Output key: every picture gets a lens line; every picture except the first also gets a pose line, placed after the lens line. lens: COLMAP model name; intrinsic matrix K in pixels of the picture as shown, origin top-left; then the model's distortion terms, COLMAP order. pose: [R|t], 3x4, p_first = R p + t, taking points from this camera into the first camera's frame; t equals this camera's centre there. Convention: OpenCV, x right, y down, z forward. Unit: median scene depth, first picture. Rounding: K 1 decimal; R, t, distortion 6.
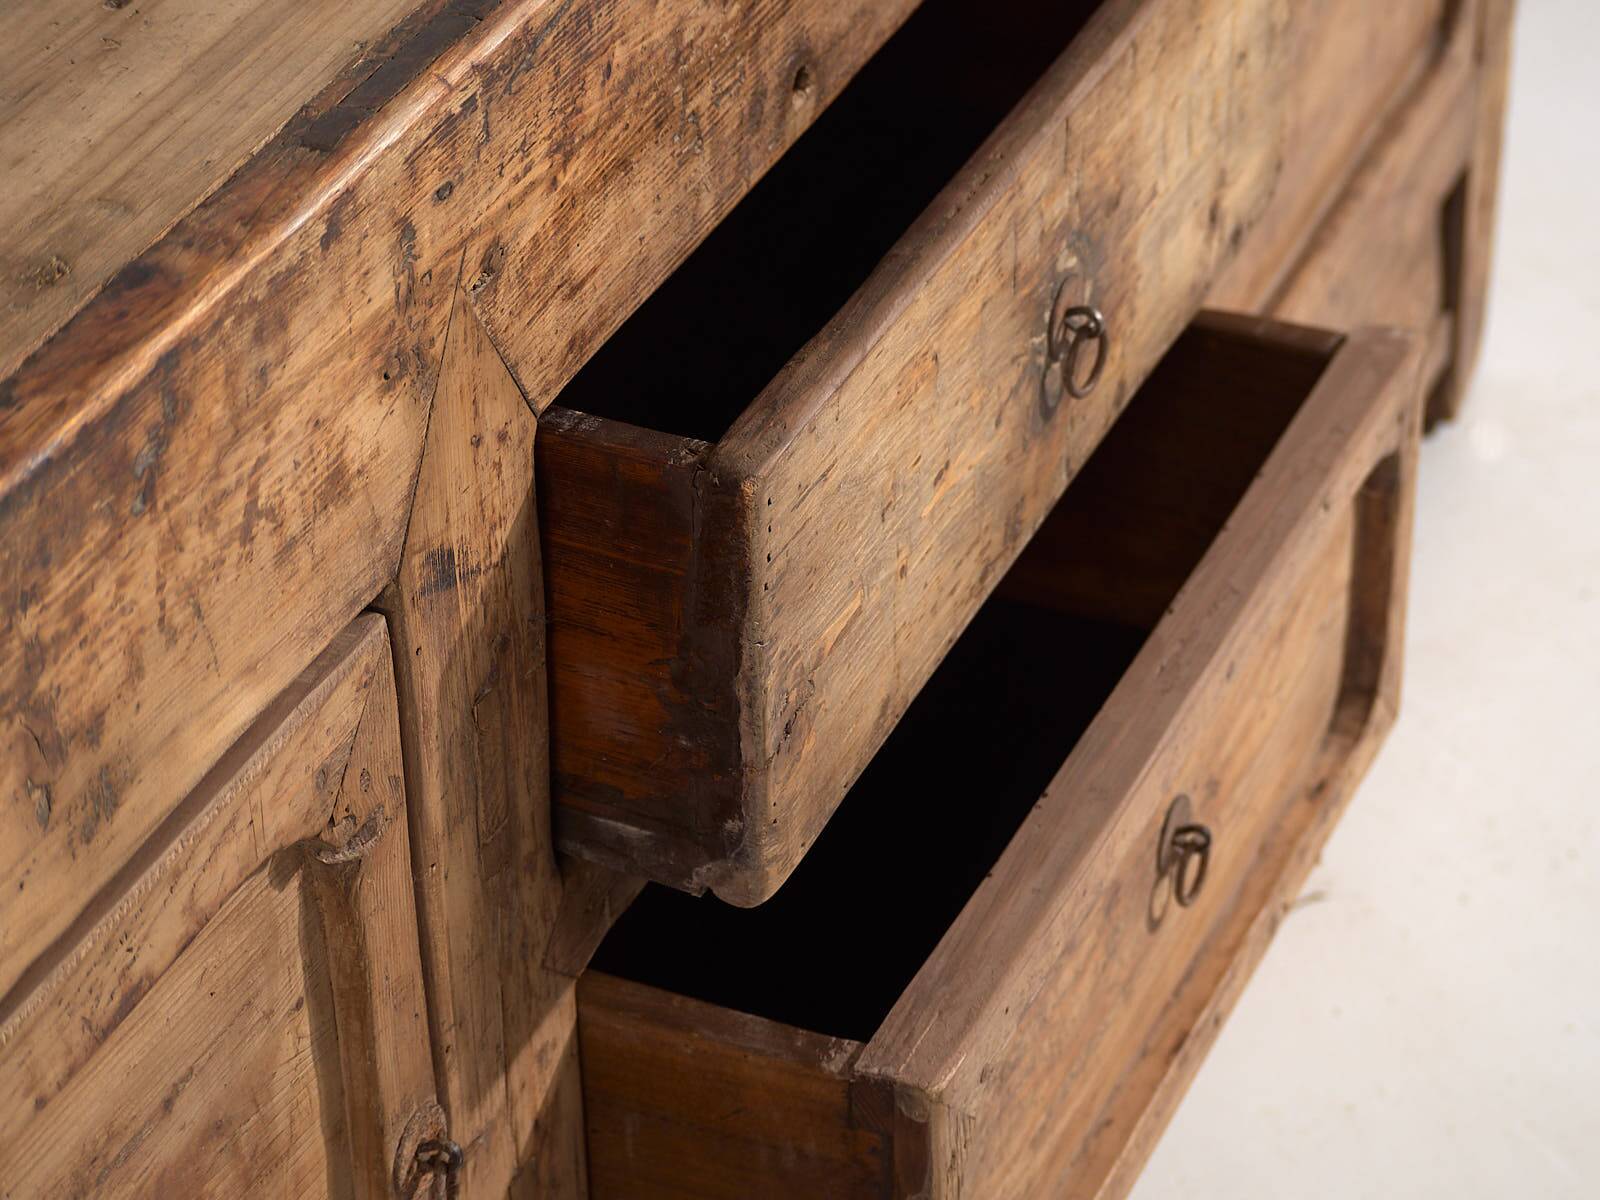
lens RADIAL K [[4029.5, 0, 800.9], [0, 4029.5, 595.1], [0, 0, 1]] dist [0.030858, -0.162210]
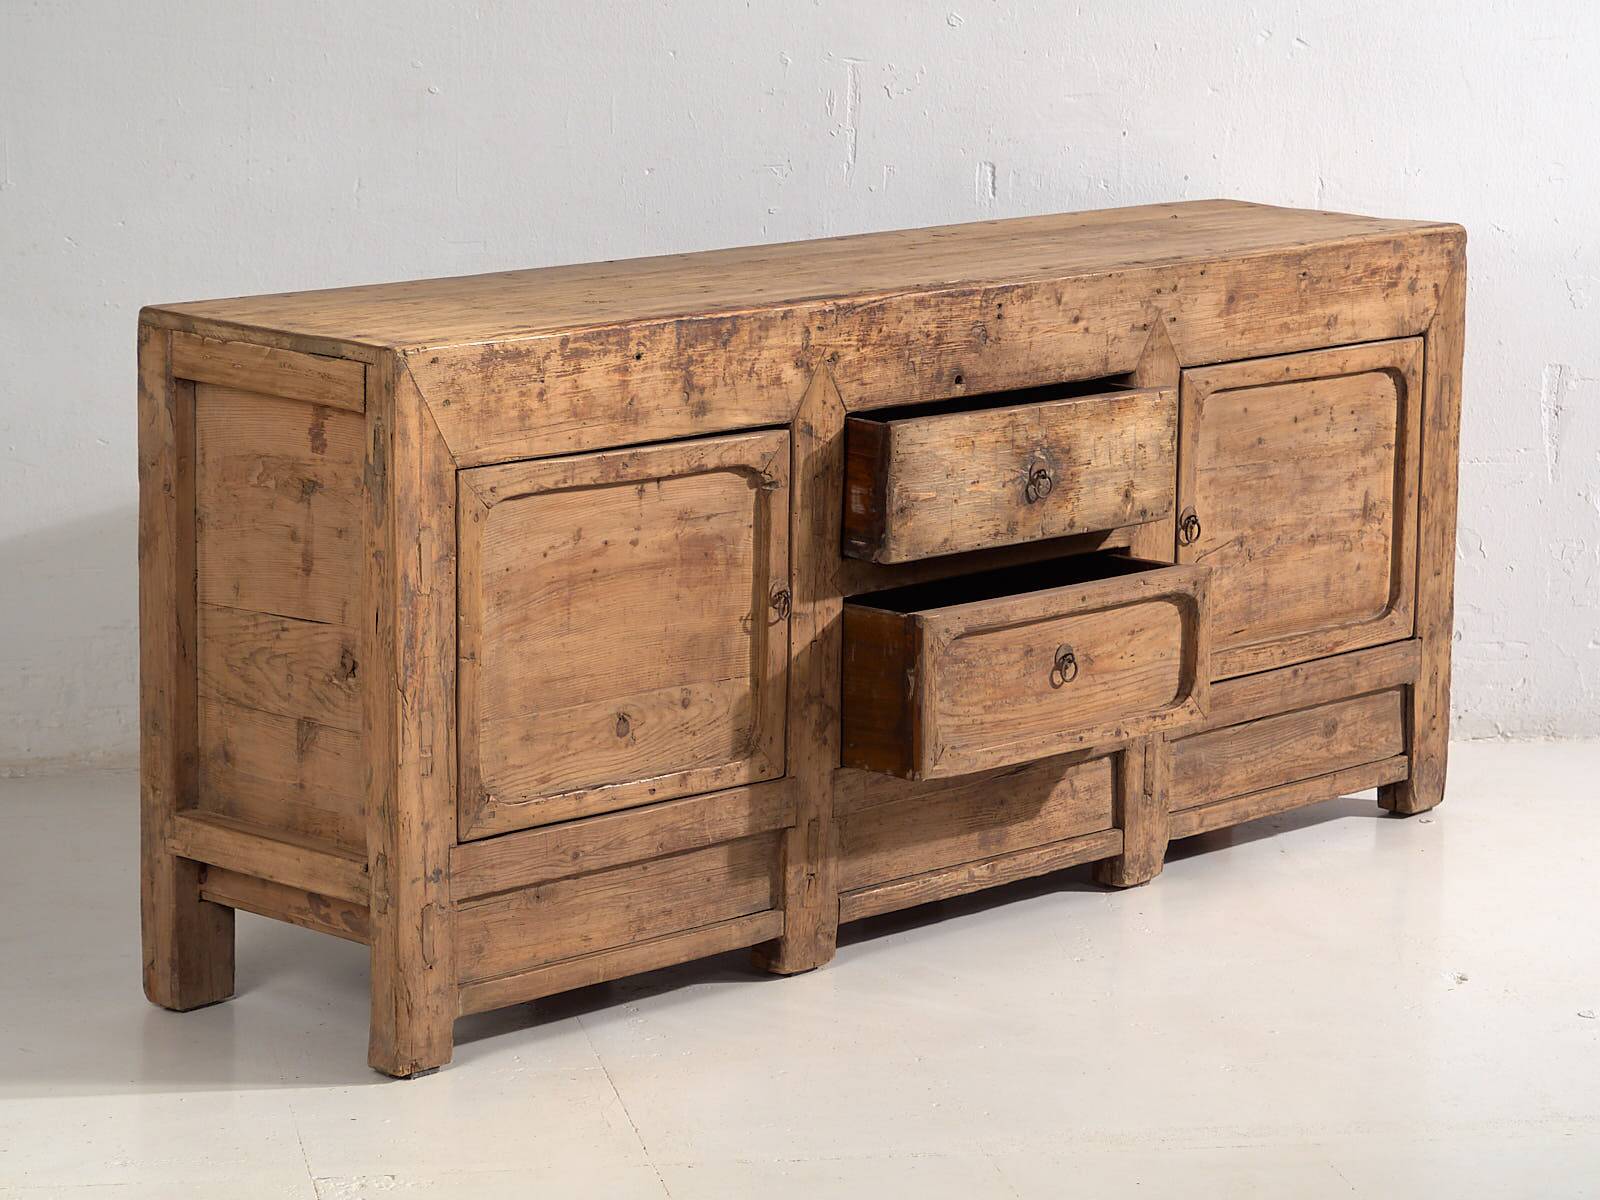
lens RADIAL K [[4857.0, 0, 799.2], [0, 4857.0, 598.5], [0, 0, 1]] dist [-0.022039, -0.743194]
pose [[0.941198, 0.092908, -0.324830, 1.414314], [-0.216353, 0.904197, -0.368266, 1.833602], [0.259495, 0.416889, 0.871129, -2.977565]]
